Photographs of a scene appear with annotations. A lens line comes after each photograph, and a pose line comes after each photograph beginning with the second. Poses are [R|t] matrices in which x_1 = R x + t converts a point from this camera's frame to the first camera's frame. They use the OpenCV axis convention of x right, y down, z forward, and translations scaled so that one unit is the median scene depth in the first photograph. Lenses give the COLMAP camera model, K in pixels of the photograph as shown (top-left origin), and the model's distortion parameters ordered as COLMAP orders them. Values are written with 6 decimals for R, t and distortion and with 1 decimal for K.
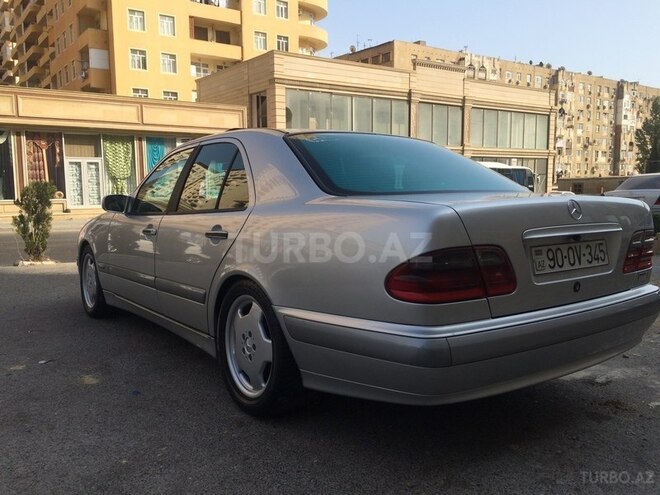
lens RADIAL K [[556.3, 0, 331.9], [0, 556.3, 248.3], [0, 0, 1]] dist [0.070879, -0.095918]
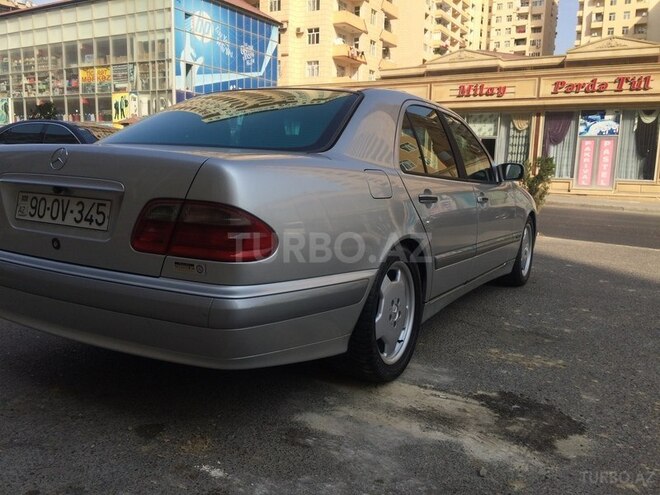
lens RADIAL K [[556.3, 0, 330.7], [0, 556.3, 242.2], [0, 0, 1]] dist [0.070879, -0.095918]
pose [[0.415558, 0.146119, -0.897753, 1.418526], [-0.132365, 0.986220, 0.099248, -0.082153], [0.899884, 0.077588, 0.429173, 0.993130]]
